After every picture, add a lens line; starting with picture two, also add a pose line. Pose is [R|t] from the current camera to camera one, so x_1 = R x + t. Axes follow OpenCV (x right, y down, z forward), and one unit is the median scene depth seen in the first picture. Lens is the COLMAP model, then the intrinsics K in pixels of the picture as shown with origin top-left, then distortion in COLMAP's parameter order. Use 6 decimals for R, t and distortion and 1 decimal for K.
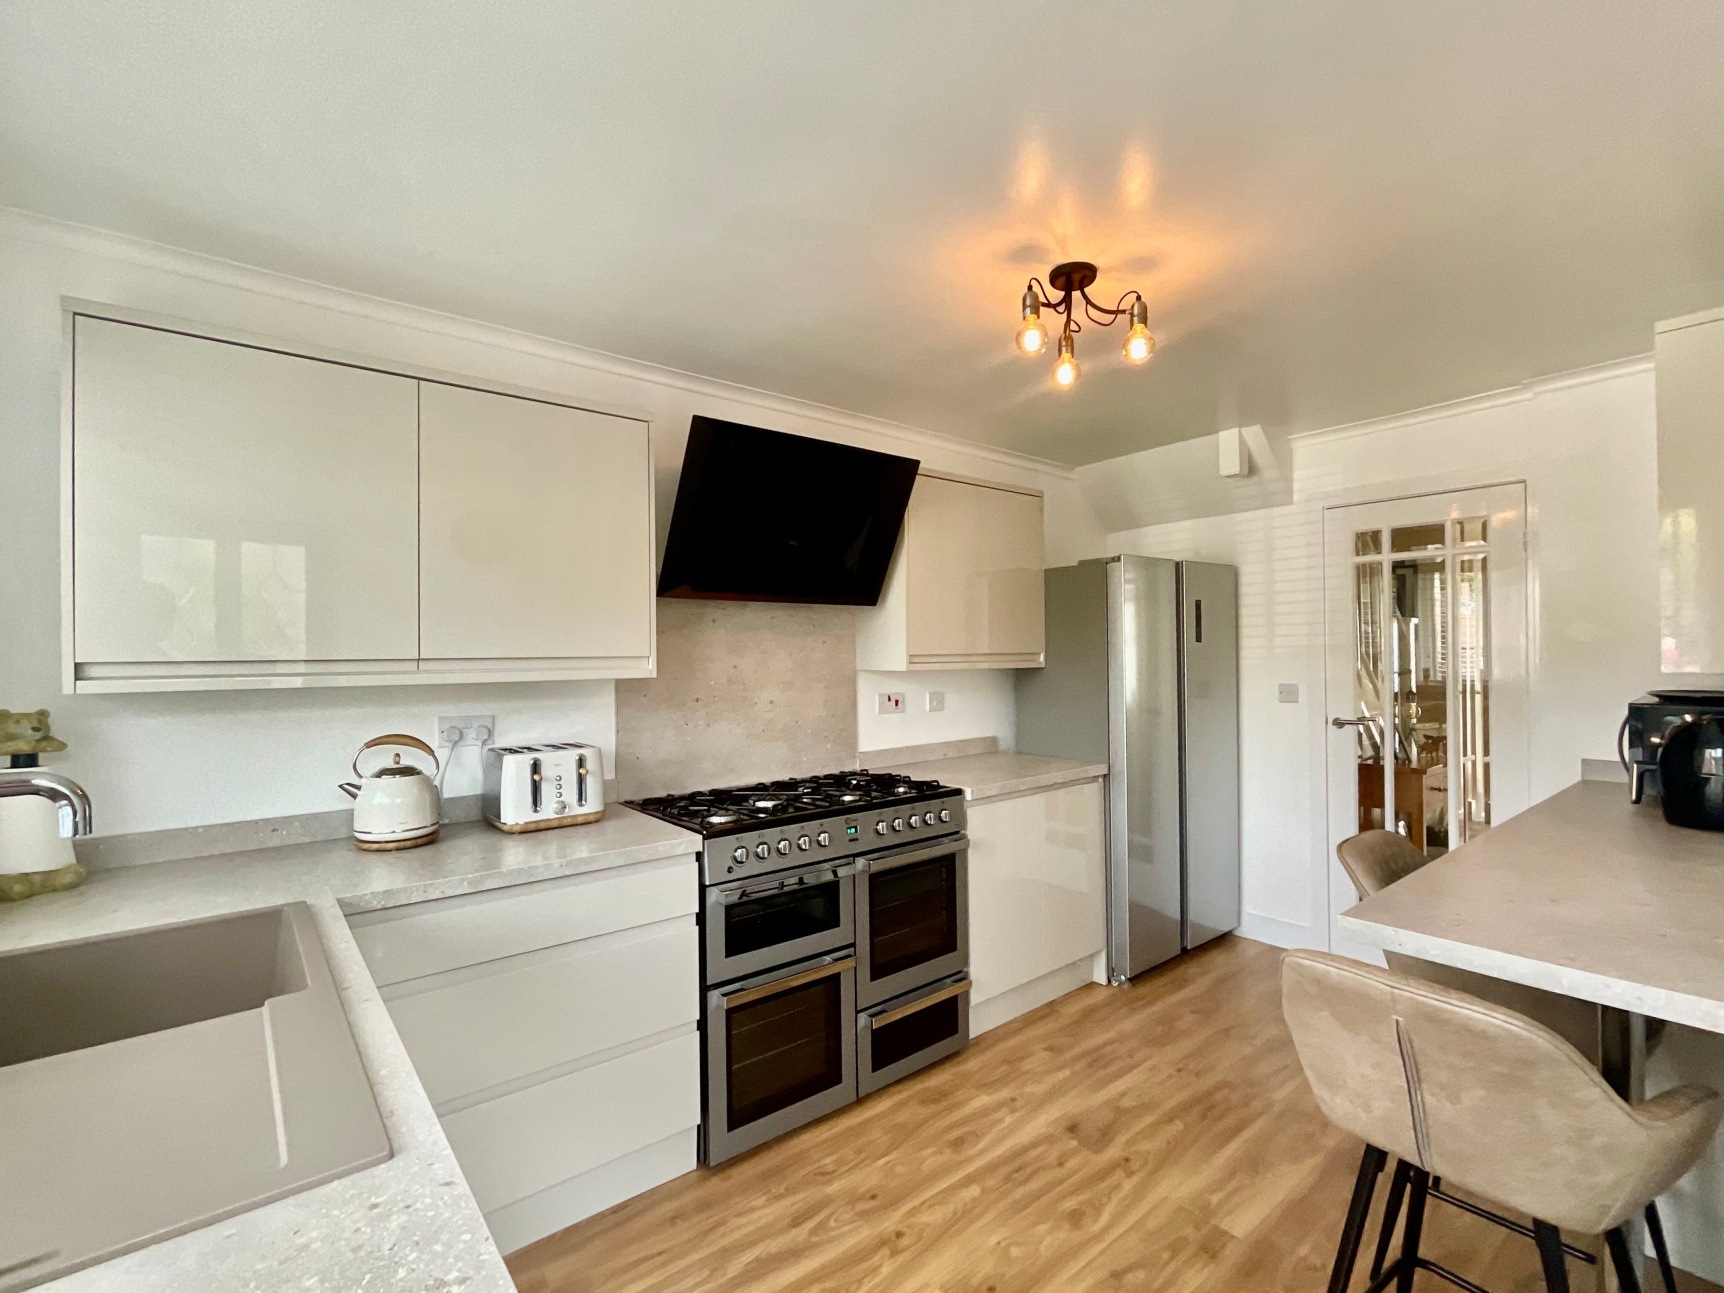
lens RADIAL K [[785.4, 0, 862.1], [0, 785.4, 643.5], [0, 0, 1]] dist [0.000228, 0.000357]
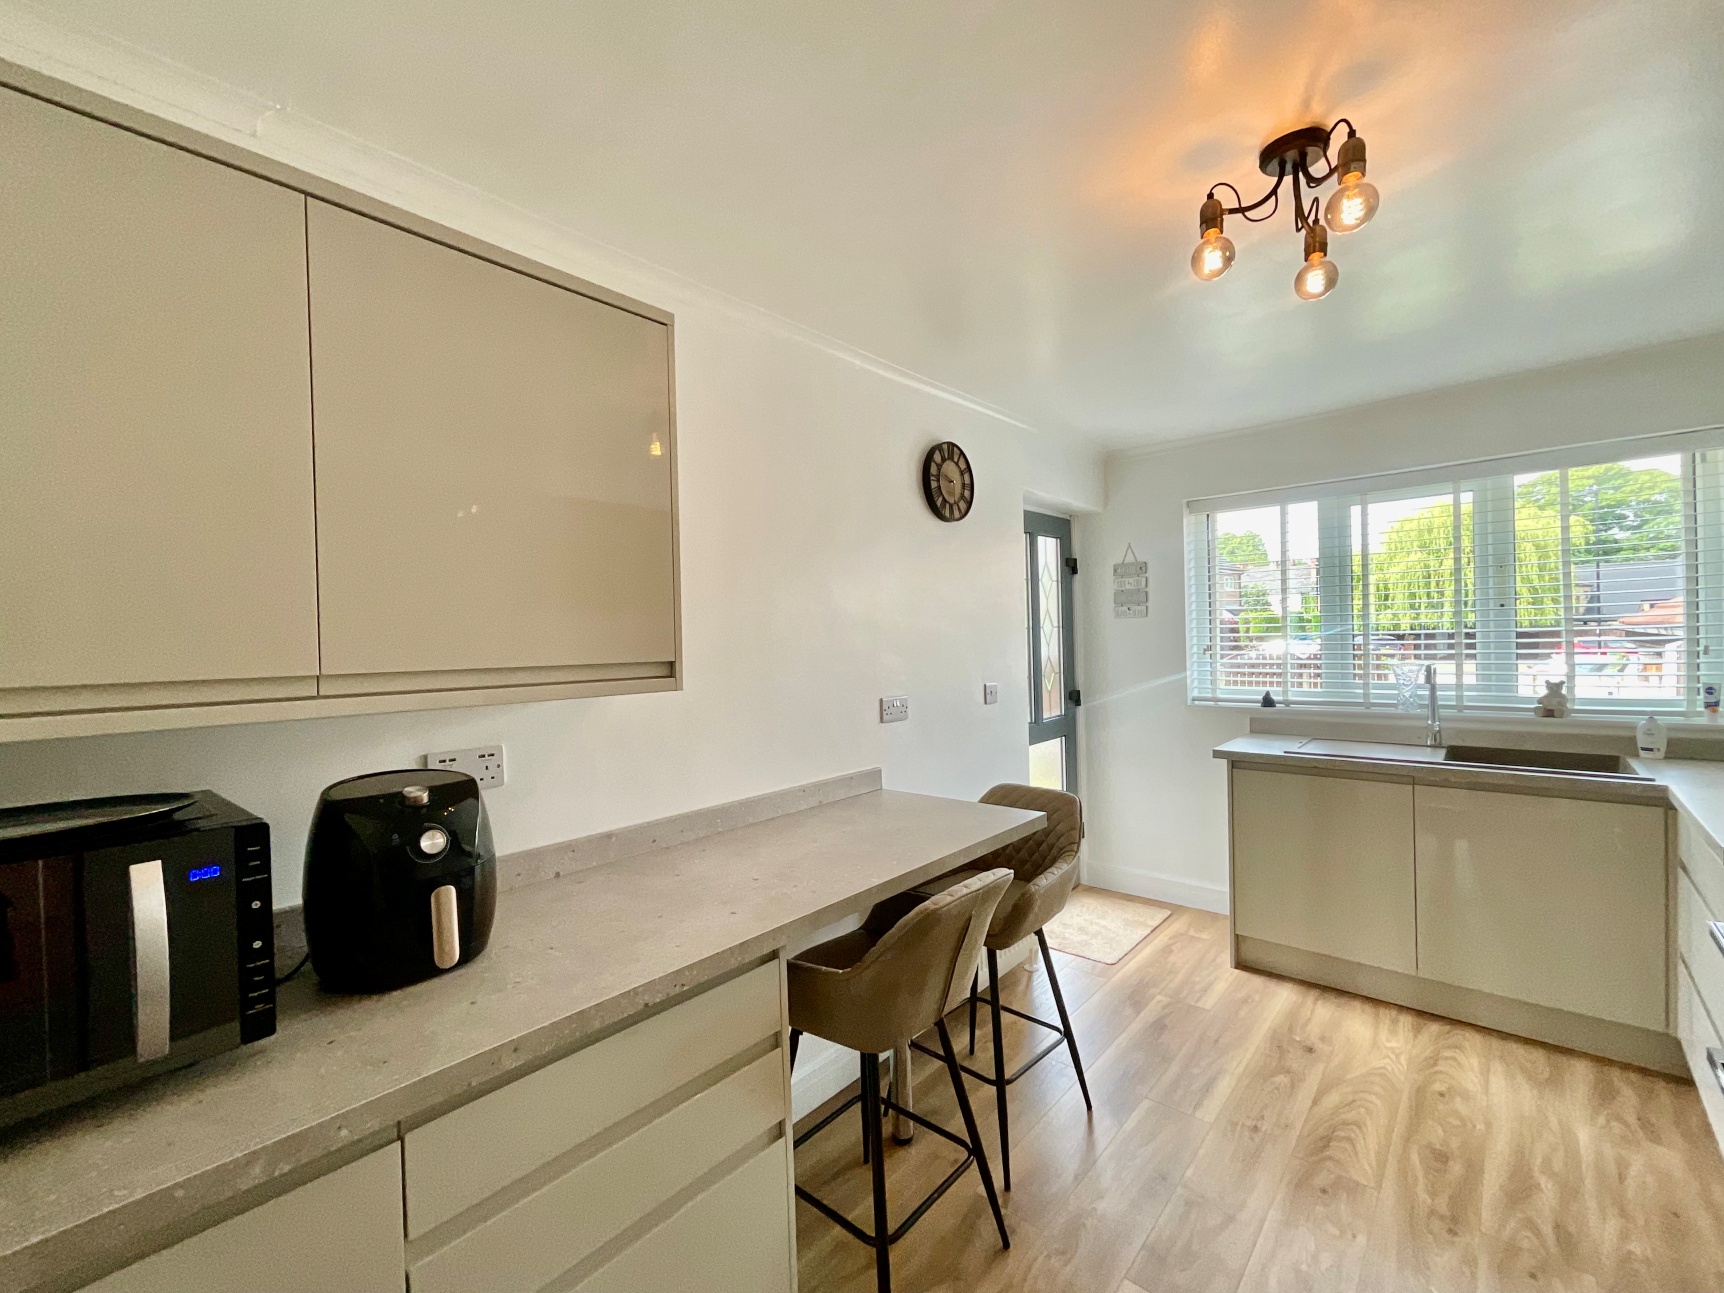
lens RADIAL K [[728.2, 0, 866.9], [0, 728.2, 648.8], [0, 0, 1]] dist [-0.004011, -0.000238]
pose [[-0.986568, 0.038684, -0.158707, 0.744297], [0.038208, 0.999251, 0.006053, -0.003233], [0.158823, -0.000093, -0.987307, 1.500966]]
